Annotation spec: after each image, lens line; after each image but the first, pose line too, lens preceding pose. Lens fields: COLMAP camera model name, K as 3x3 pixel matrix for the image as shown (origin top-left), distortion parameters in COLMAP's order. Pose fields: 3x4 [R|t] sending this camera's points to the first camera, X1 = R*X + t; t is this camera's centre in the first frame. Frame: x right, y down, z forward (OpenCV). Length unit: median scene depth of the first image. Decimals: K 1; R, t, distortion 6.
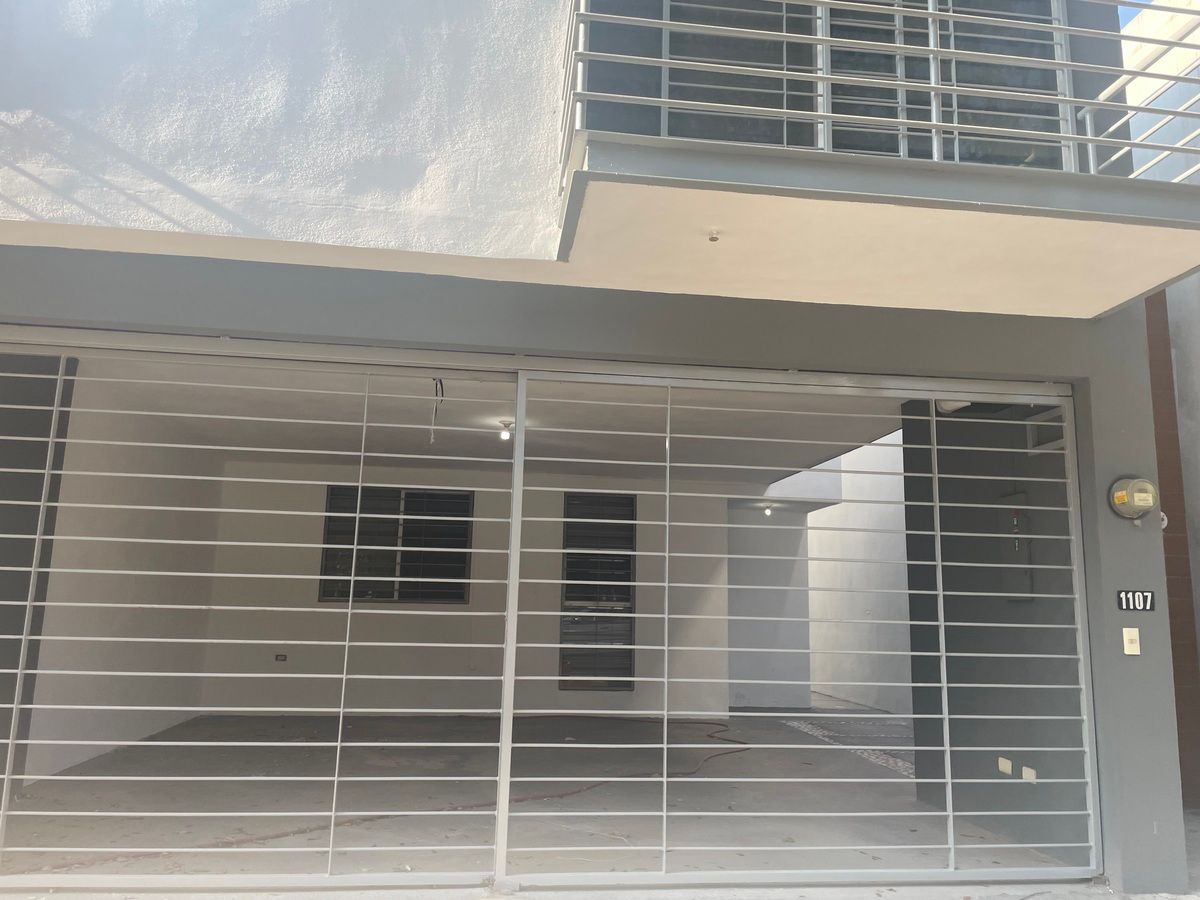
lens RADIAL K [[910.1, 0, 604.1], [0, 910.1, 449.6], [0, 0, 1]] dist [0.070107, -0.090127]
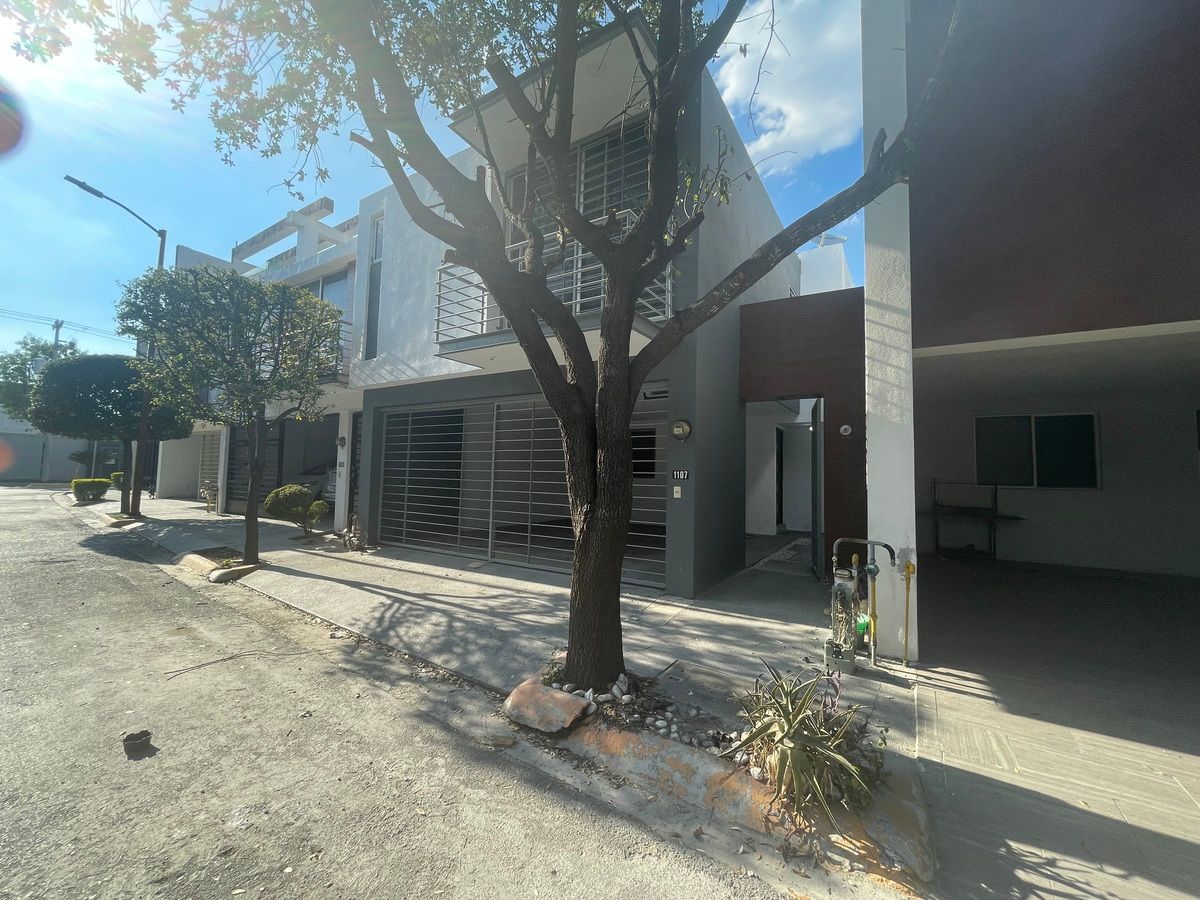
lens RADIAL K [[482.8, 0, 598.5], [0, 482.8, 447.7], [0, 0, 1]] dist [-0.004661, 0.002295]
pose [[0.769689, -0.042819, -0.636982, 1.243726], [0.106854, 0.992314, 0.062411, -0.000493], [0.629413, -0.116101, 0.768348, -0.045076]]
